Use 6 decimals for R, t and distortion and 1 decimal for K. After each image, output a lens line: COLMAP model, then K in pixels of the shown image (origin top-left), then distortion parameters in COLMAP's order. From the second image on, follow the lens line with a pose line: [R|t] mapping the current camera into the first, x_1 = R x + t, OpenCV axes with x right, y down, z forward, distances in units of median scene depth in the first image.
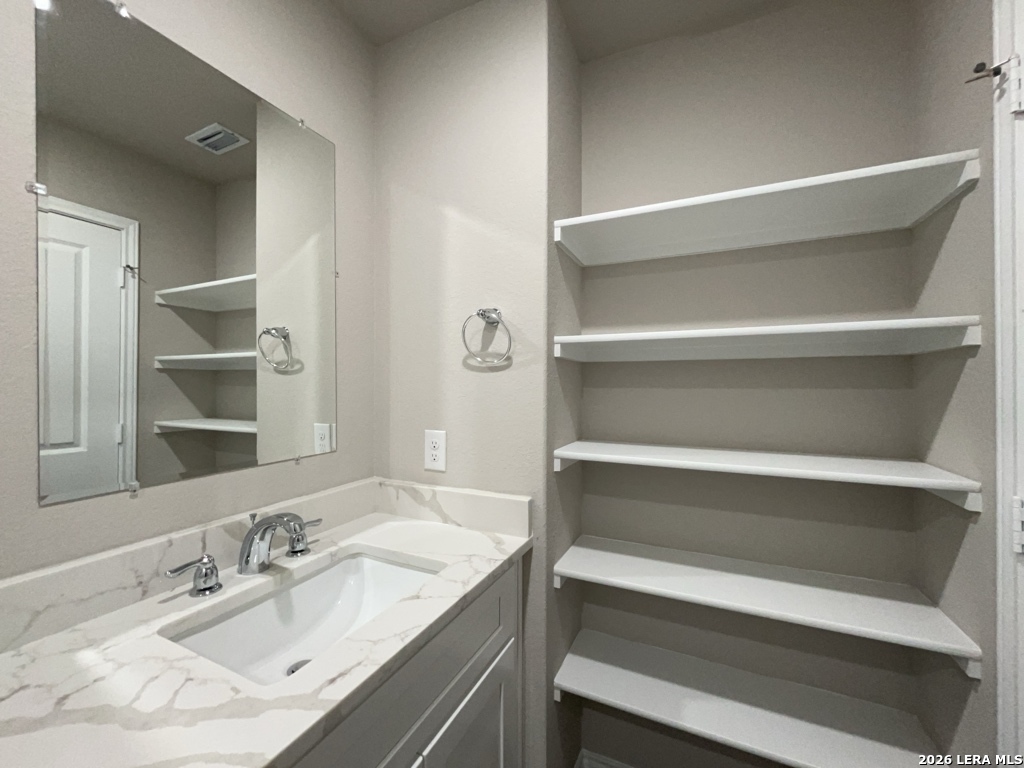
lens RADIAL K [[413.0, 0, 514.9], [0, 413.0, 384.8], [0, 0, 1]] dist [-0.001288, -0.001165]
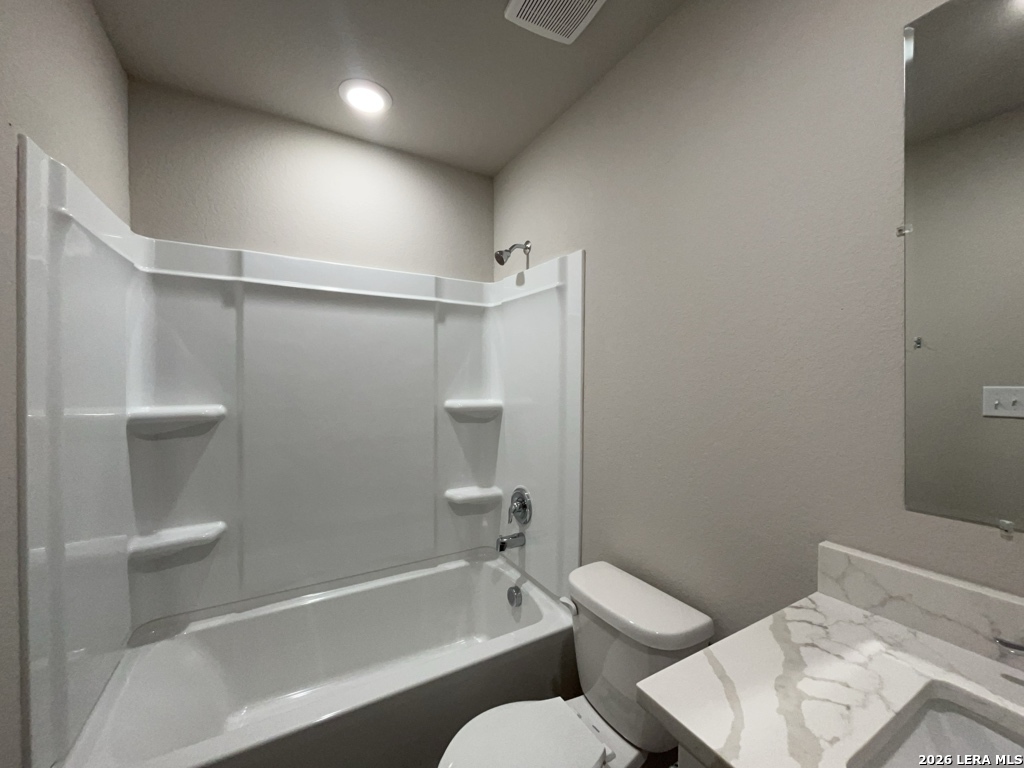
lens RADIAL K [[413.0, 0, 514.8], [0, 413.0, 382.2], [0, 0, 1]] dist [-0.001288, -0.001165]
pose [[-0.571993, -0.007429, -0.820225, 0.395750], [-0.005652, 0.999971, -0.005115, -0.040822], [0.820239, 0.001710, -0.572018, 0.758485]]
